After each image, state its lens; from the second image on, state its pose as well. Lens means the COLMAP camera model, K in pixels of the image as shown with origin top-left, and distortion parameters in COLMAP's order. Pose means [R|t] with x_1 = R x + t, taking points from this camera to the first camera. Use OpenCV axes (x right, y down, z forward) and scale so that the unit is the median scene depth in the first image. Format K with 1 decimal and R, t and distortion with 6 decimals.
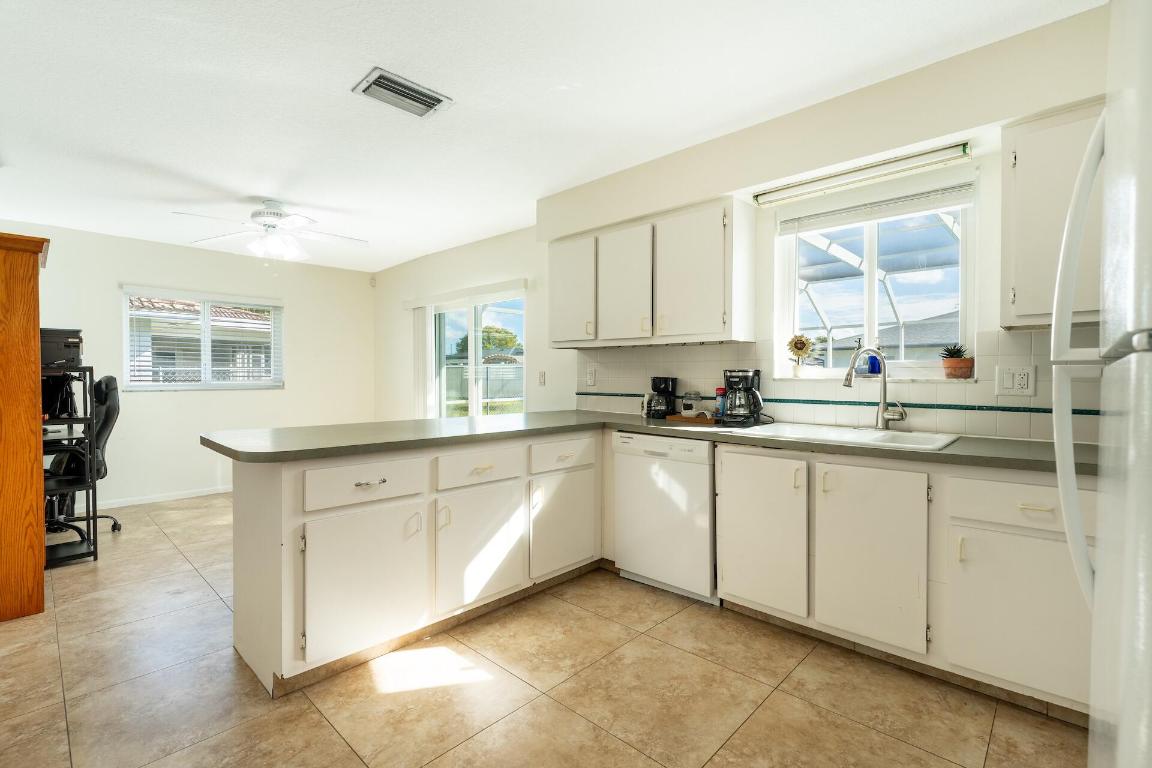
lens RADIAL K [[519.7, 0, 576.0], [0, 519.7, 384.0], [0, 0, 1]] dist [-0.004699, 0.000454]
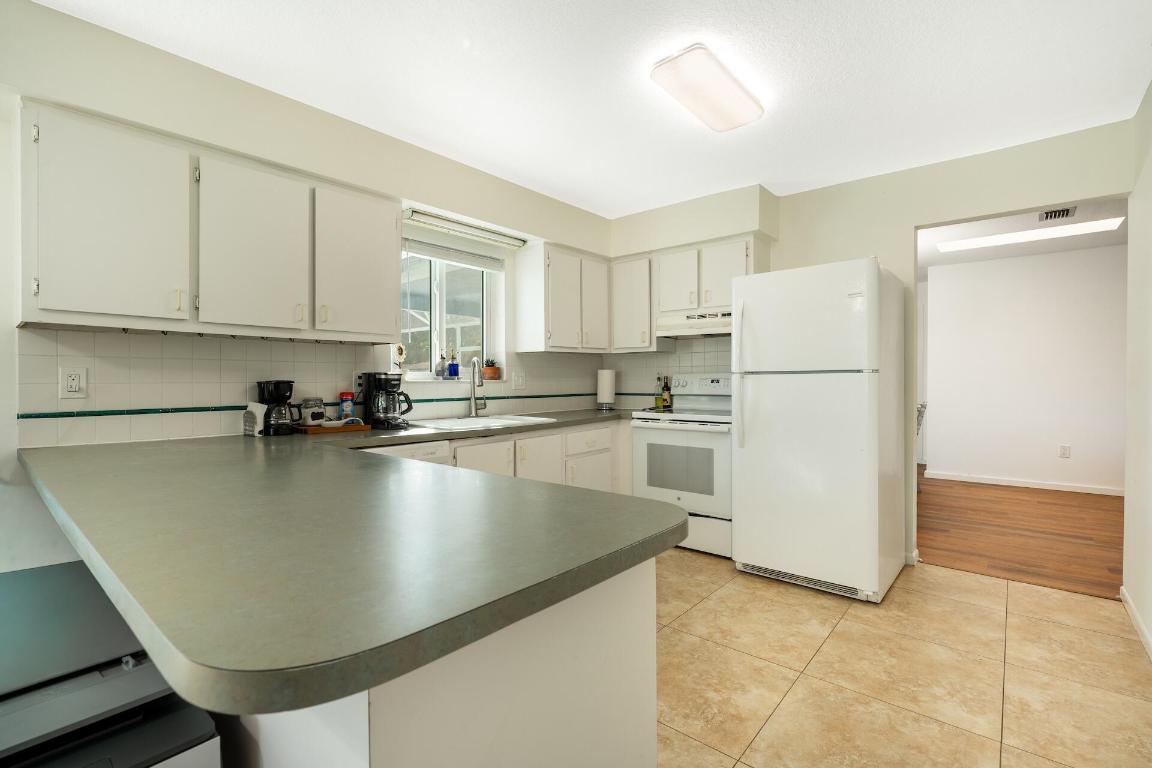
lens RADIAL K [[519.7, 0, 576.0], [0, 519.7, 384.0], [0, 0, 1]] dist [-0.004699, 0.000454]
pose [[-0.051832, -0.011055, 0.998595, -0.781753], [0.021001, 0.999706, 0.012157, -0.011167], [-0.998435, 0.021602, -0.051584, 0.760400]]
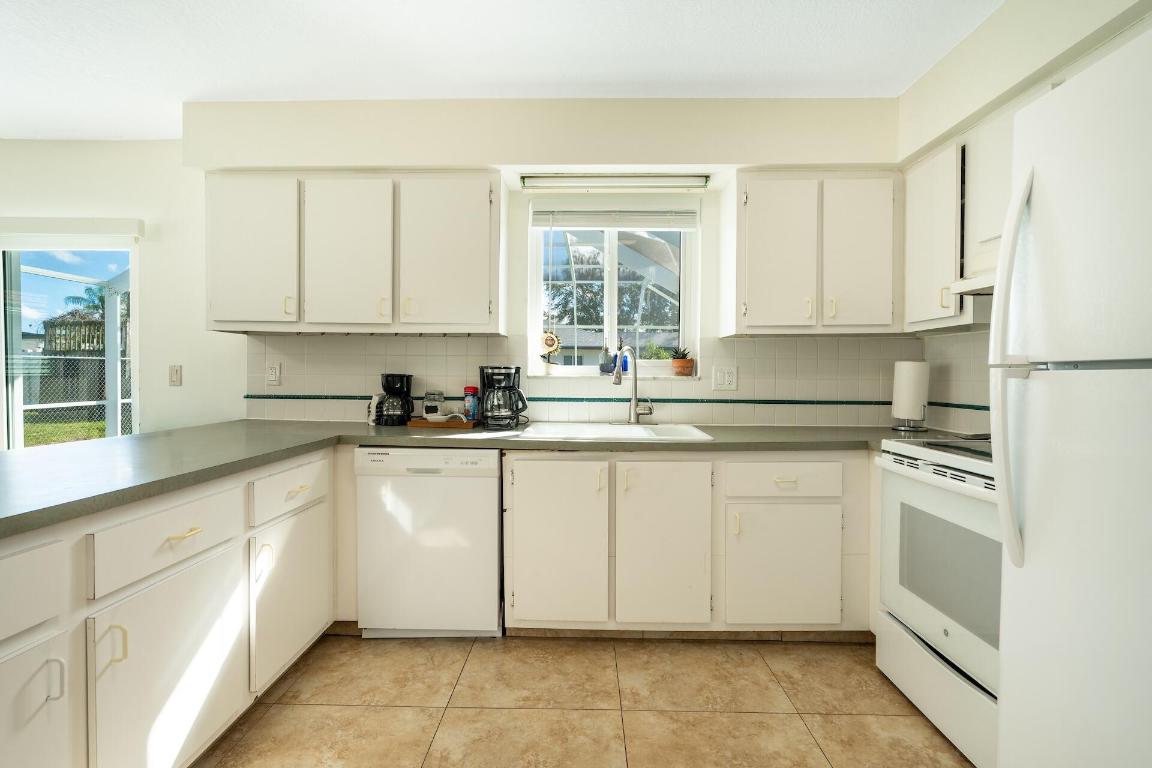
lens RADIAL K [[519.7, 0, 576.0], [0, 519.7, 384.0], [0, 0, 1]] dist [-0.004699, 0.000454]
pose [[0.740056, -0.009669, 0.672475, -0.215136], [0.005038, 0.999948, 0.008832, -0.004585], [-0.672526, -0.003148, 0.740067, 0.268925]]
